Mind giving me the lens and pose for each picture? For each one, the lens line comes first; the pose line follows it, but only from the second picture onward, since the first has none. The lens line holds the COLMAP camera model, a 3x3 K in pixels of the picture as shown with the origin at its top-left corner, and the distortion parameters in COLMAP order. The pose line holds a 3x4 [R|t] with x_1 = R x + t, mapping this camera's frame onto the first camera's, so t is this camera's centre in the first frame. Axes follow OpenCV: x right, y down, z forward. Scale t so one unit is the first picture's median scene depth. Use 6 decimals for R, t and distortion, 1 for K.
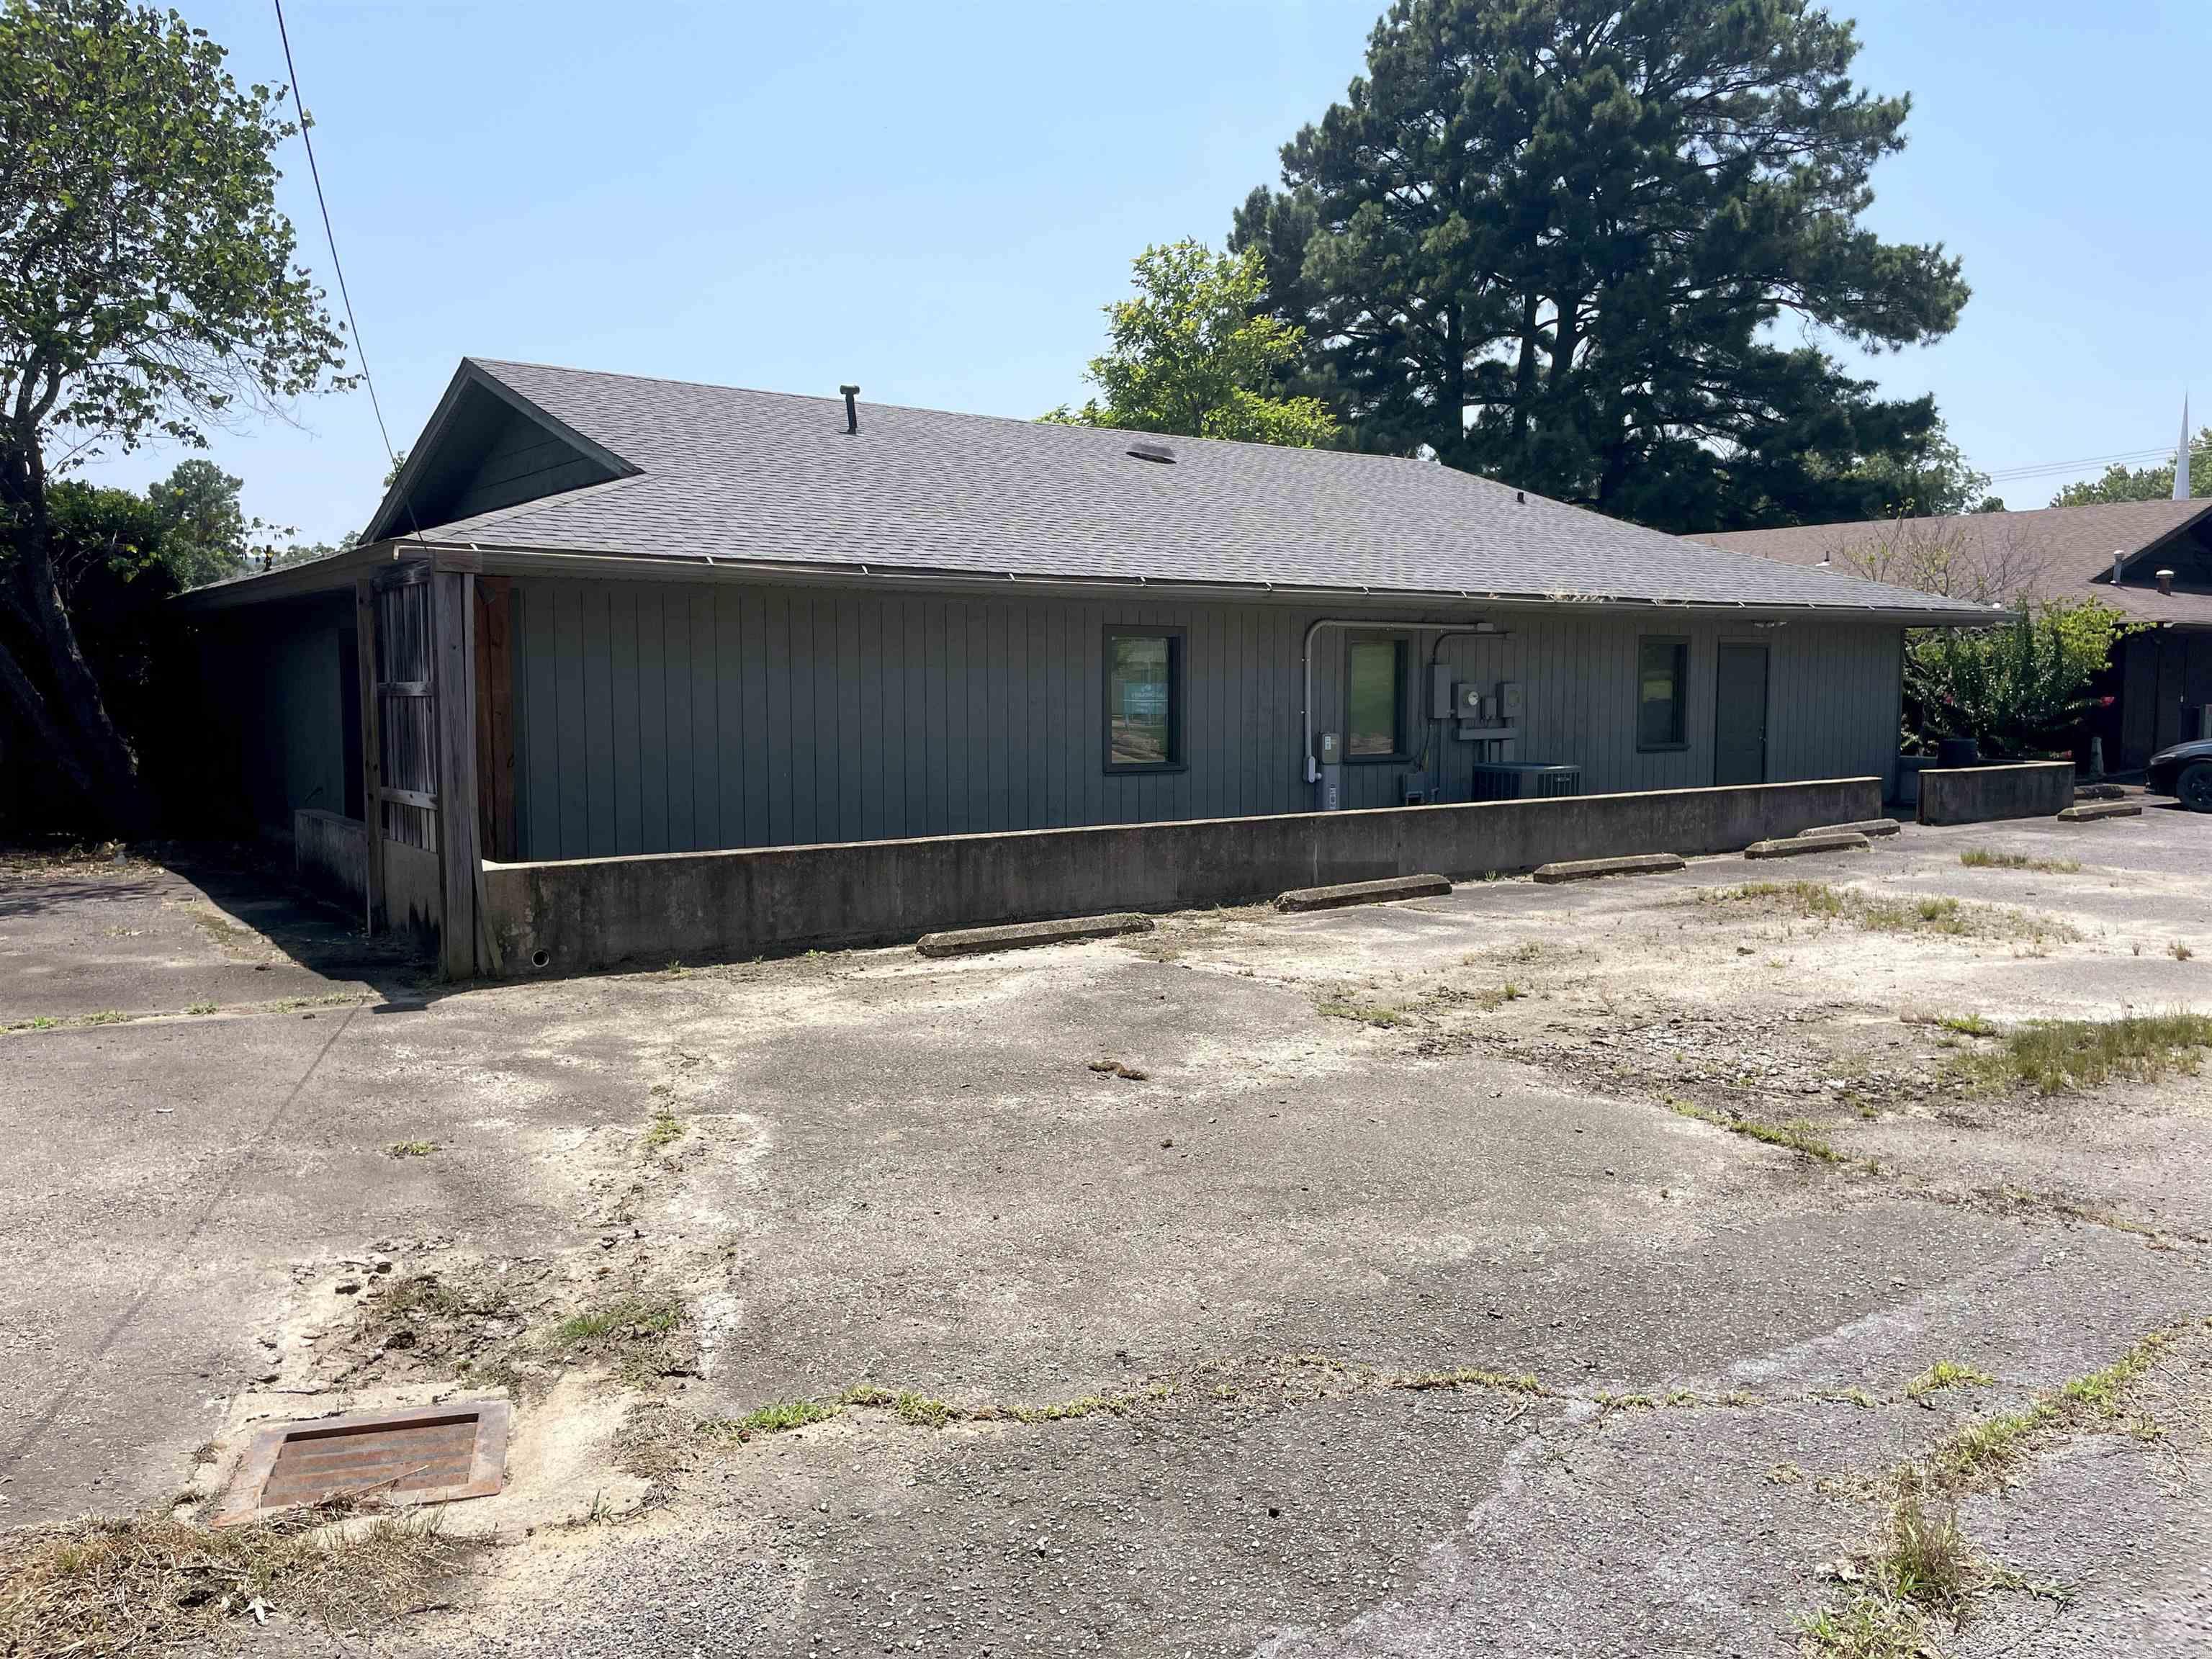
lens RADIAL K [[1690.2, 0, 1103.1], [0, 1690.2, 819.7], [0, 0, 1]] dist [0.101034, -0.148376]
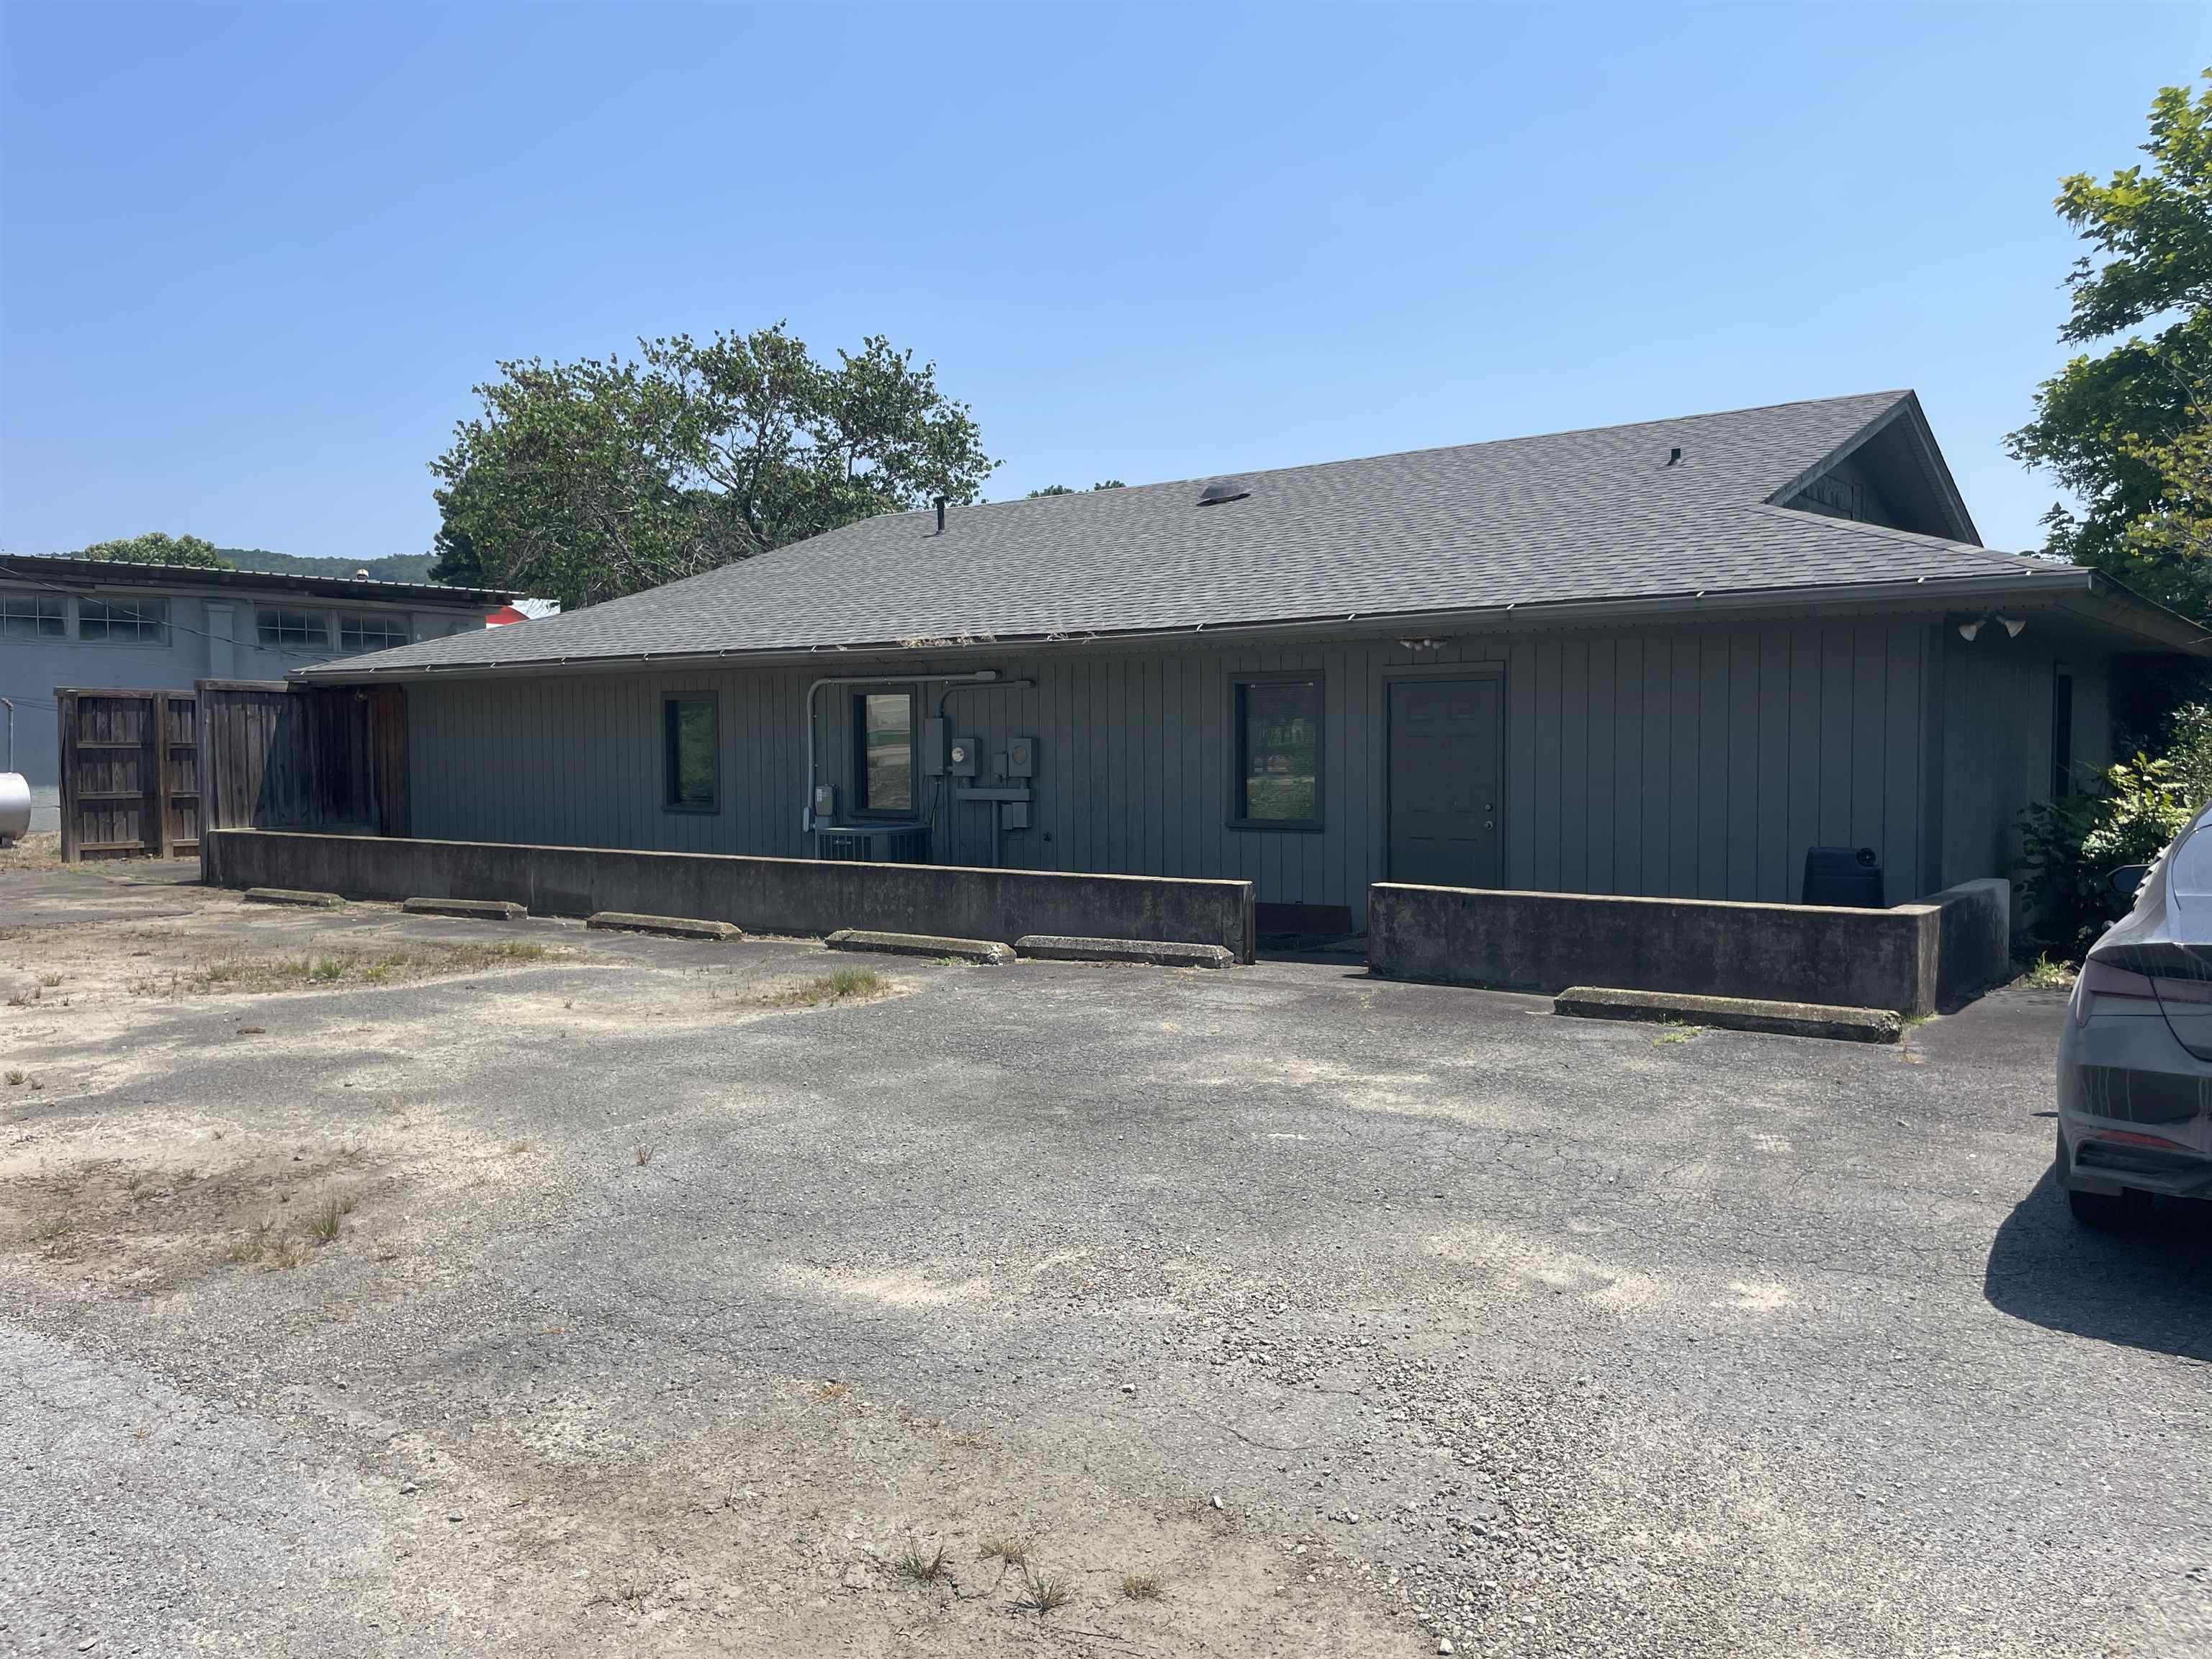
lens RADIAL K [[1690.2, 0, 1103.1], [0, 1690.2, 819.7], [0, 0, 1]] dist [0.101034, -0.148376]
pose [[0.229049, 0.040633, -0.972567, 1.217719], [-0.063708, 0.997612, 0.026676, -0.070837], [0.971328, 0.055850, 0.231090, 0.934301]]
